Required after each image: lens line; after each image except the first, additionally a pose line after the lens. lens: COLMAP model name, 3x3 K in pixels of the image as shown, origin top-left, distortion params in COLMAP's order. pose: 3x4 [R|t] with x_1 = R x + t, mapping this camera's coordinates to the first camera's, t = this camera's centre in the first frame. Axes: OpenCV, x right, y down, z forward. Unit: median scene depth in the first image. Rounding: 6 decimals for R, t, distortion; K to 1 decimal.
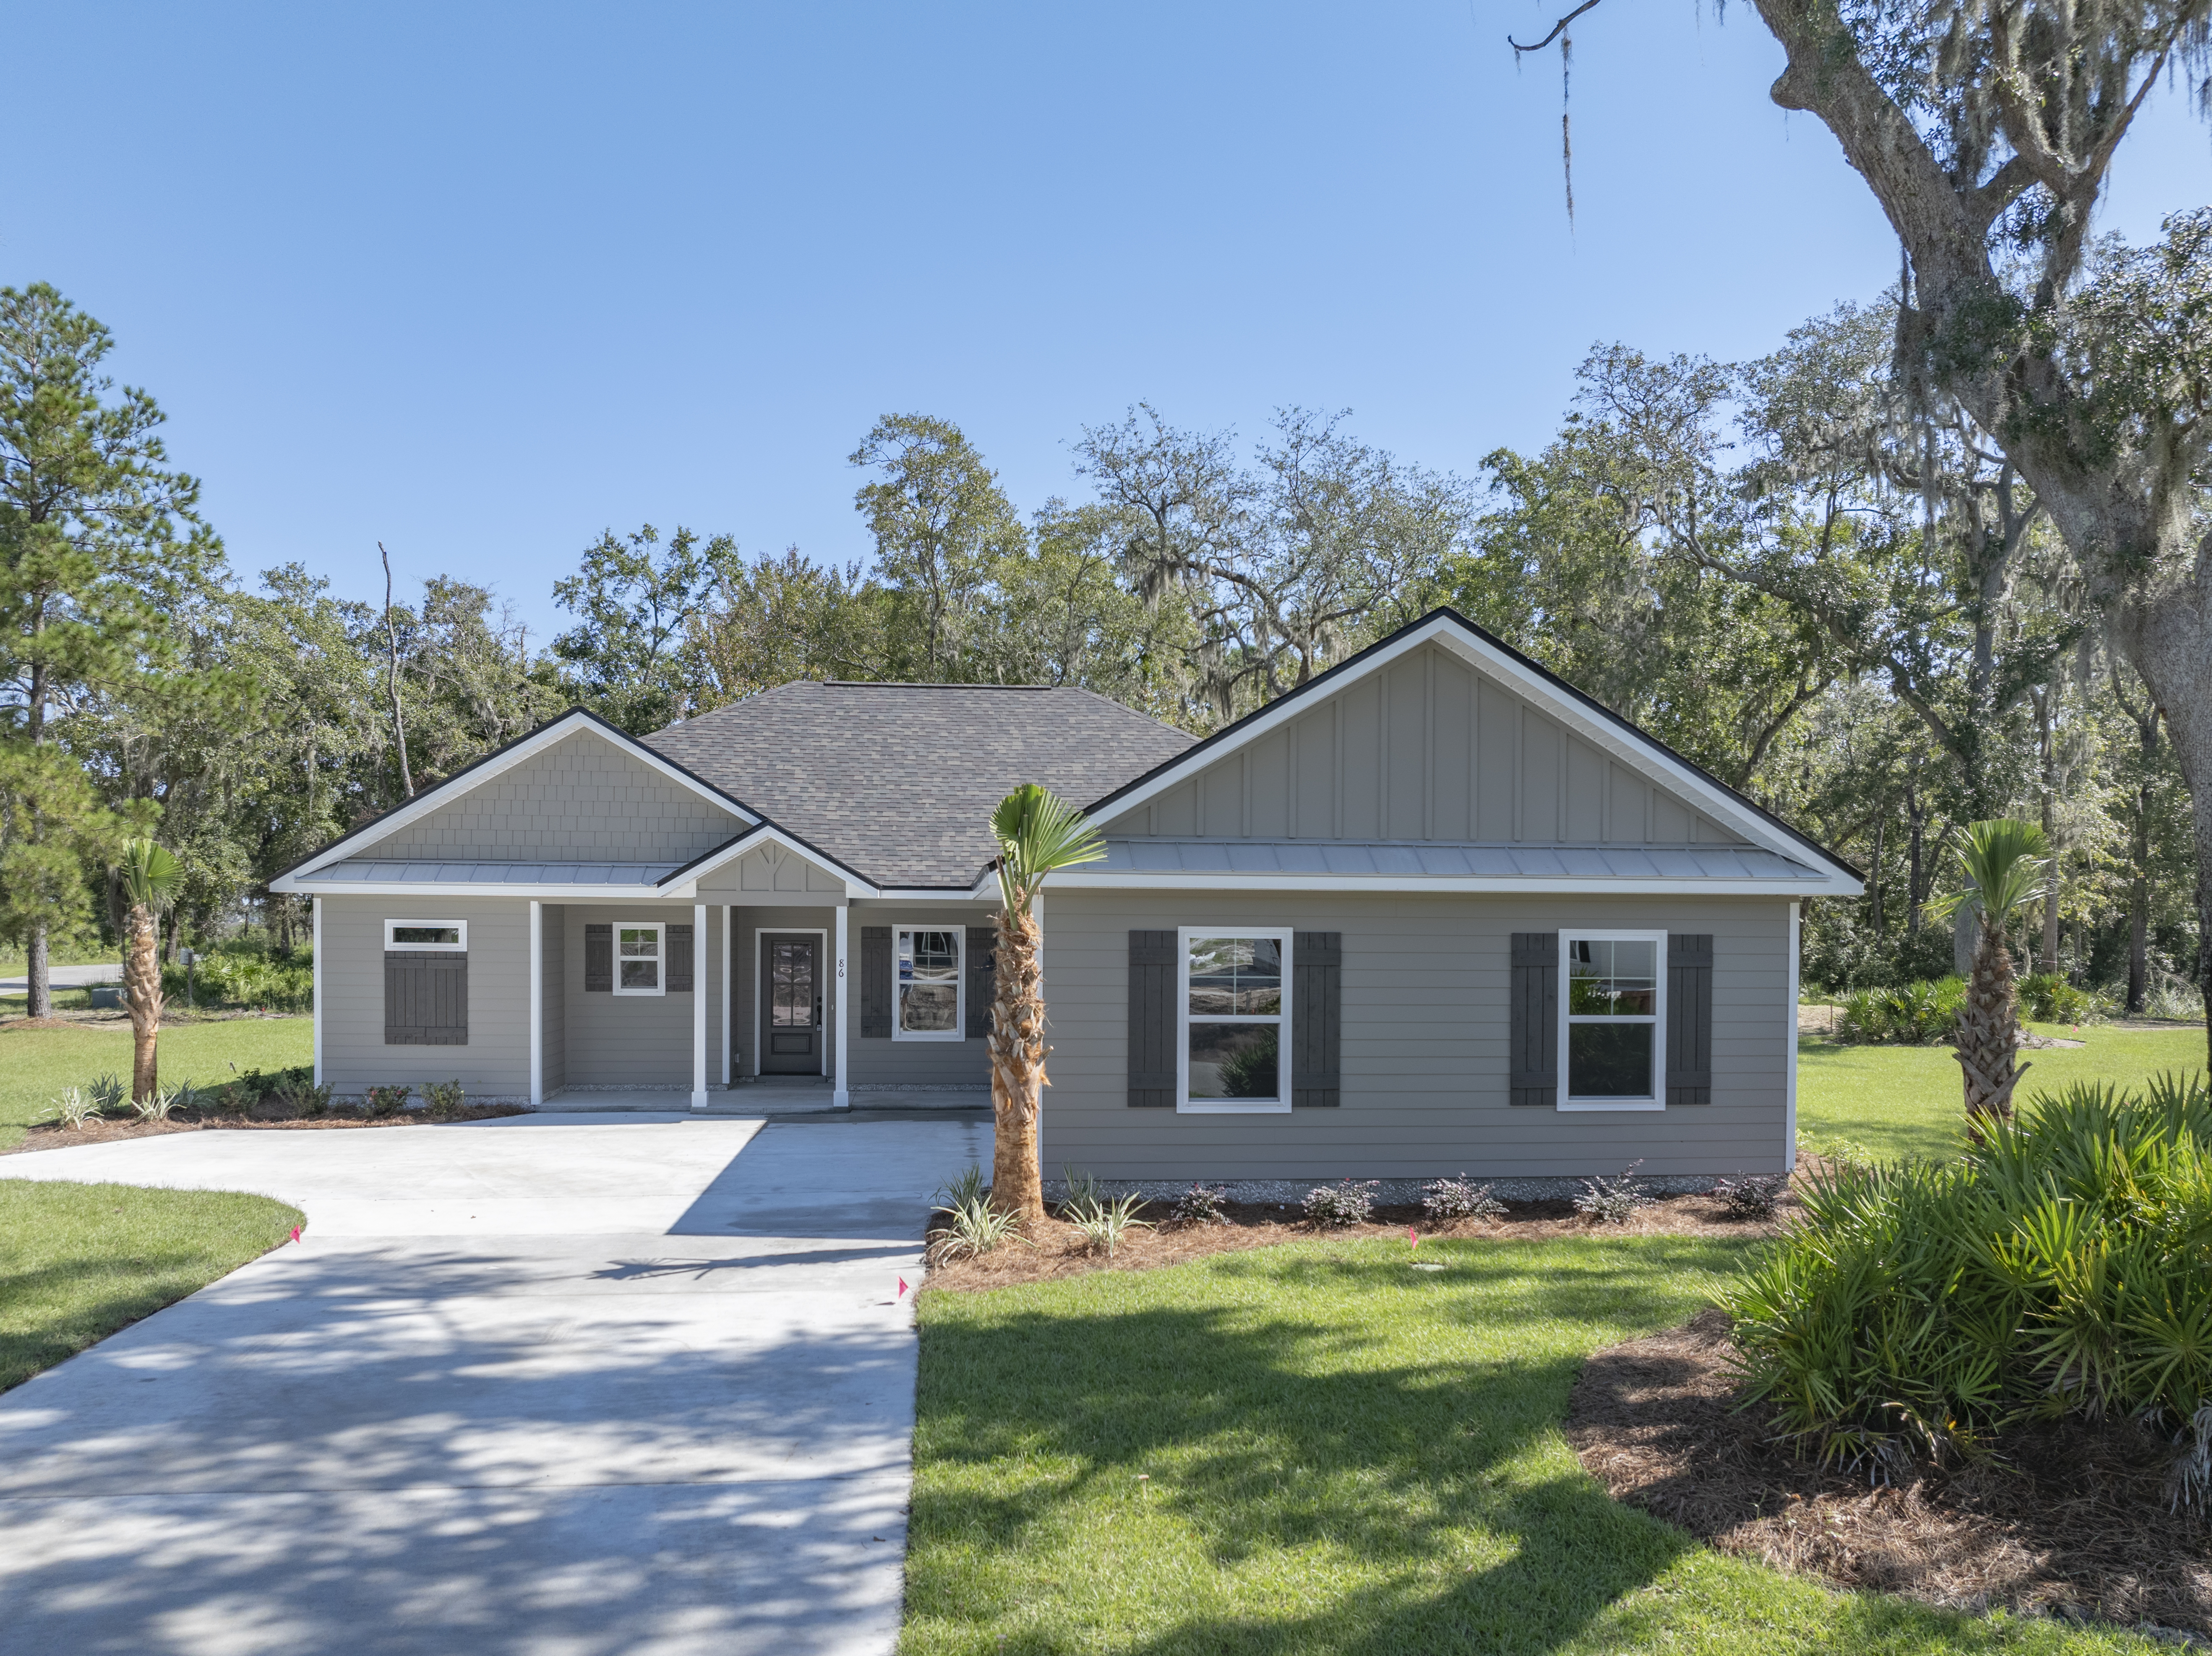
lens RADIAL K [[1540.8, 0, 1110.9], [0, 1540.8, 928.2], [0, 0, 1]] dist [-0.030882, -0.003234]
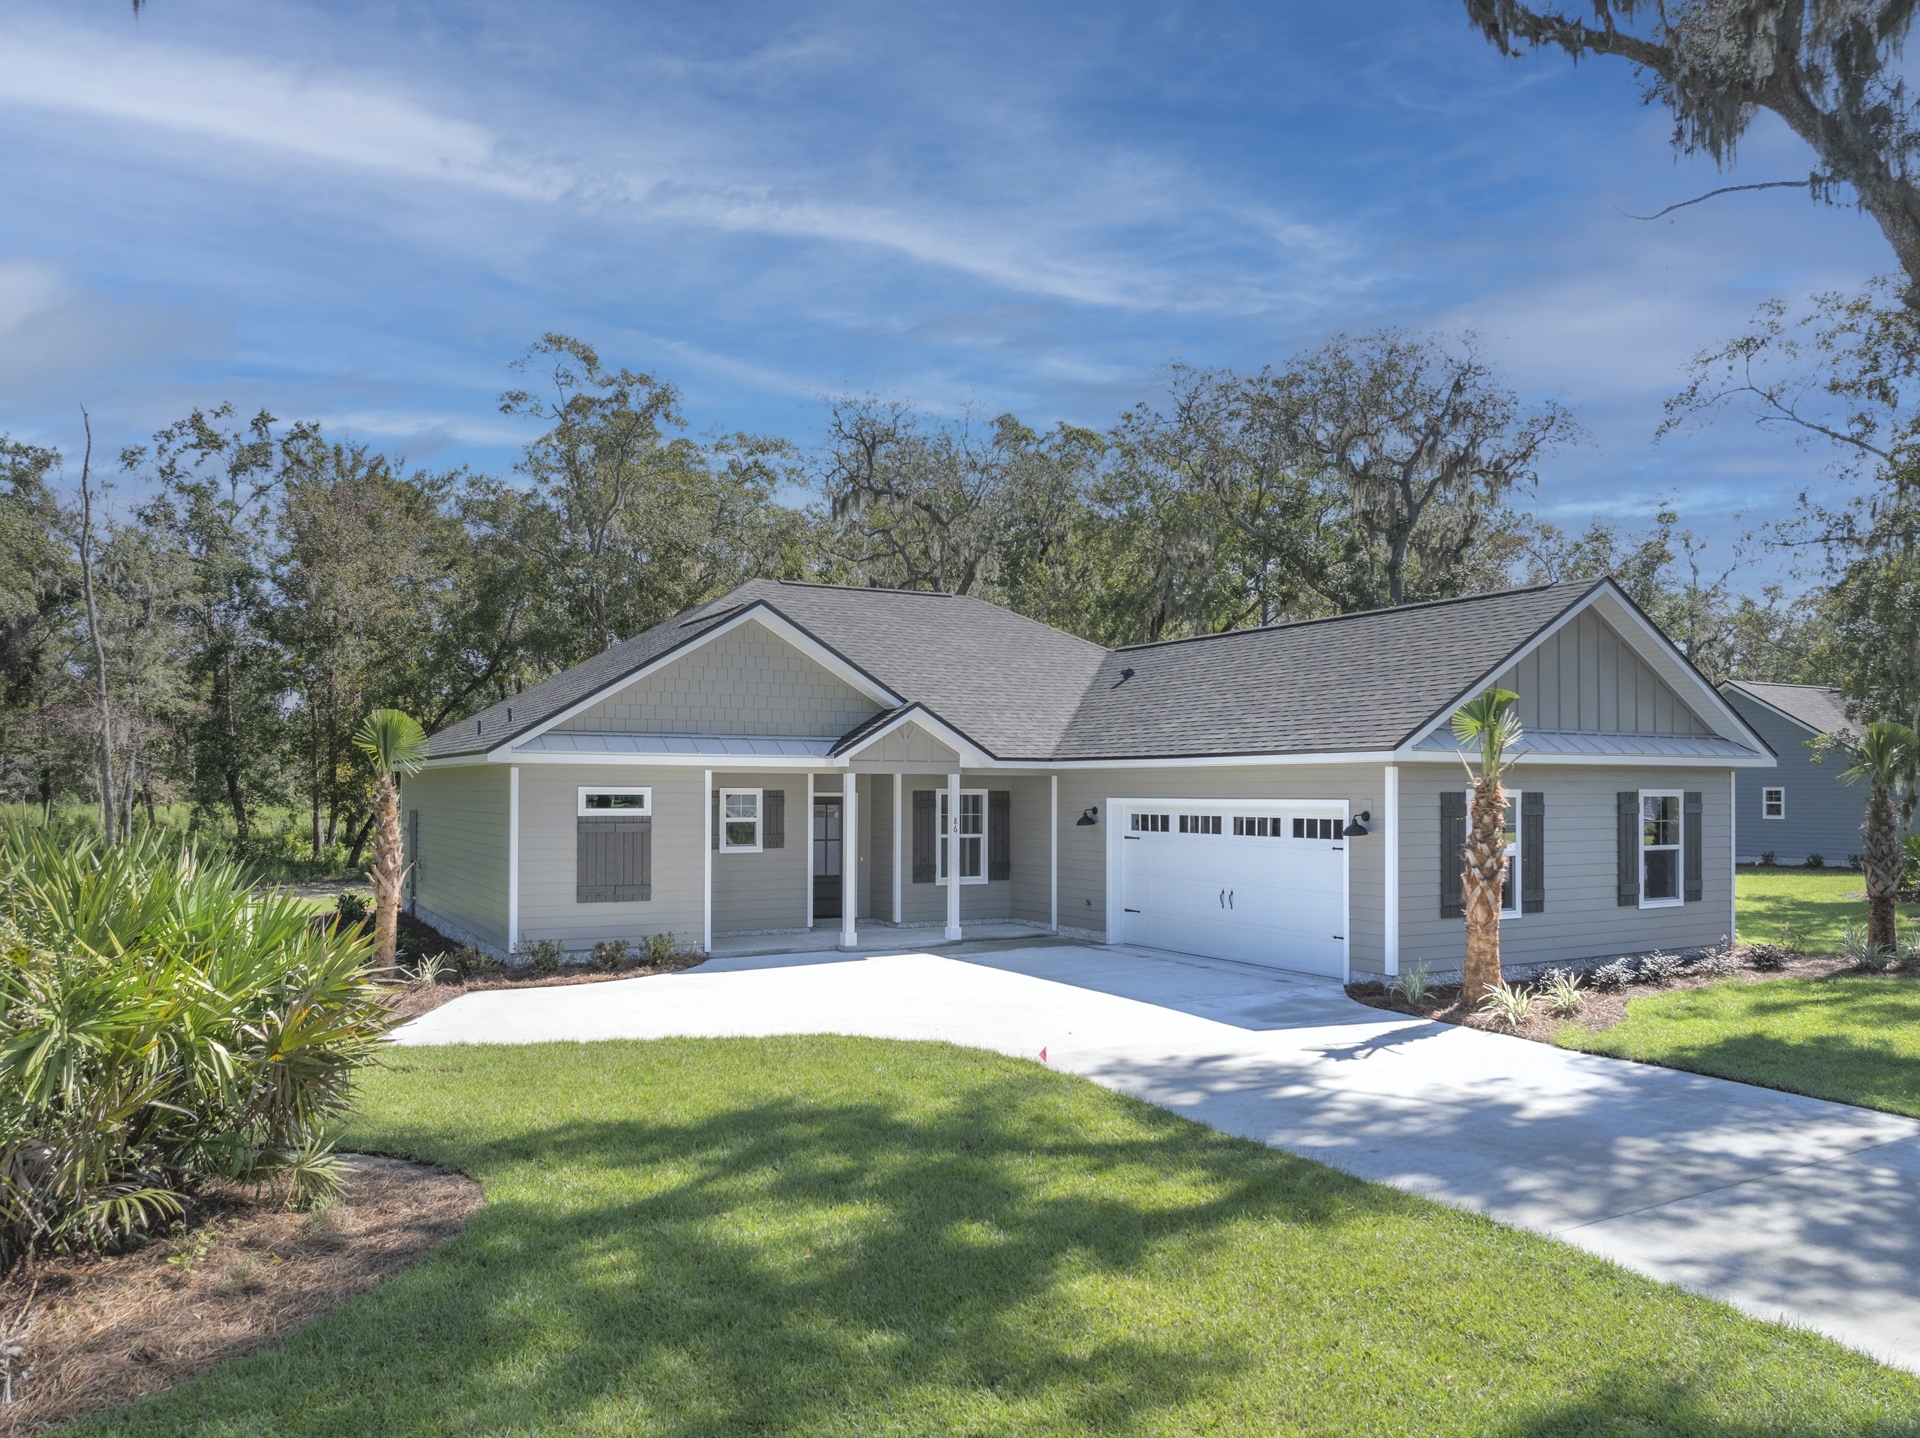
lens RADIAL K [[1318.3, 0, 969.3], [0, 1318.3, 769.4], [0, 0, 1]] dist [-0.076895, 0.044112]
pose [[0.929573, -0.002264, 0.368631, -0.507502], [0.006569, 0.999924, -0.010424, -0.006240], [-0.368580, 0.012111, 0.929517, 0.034798]]
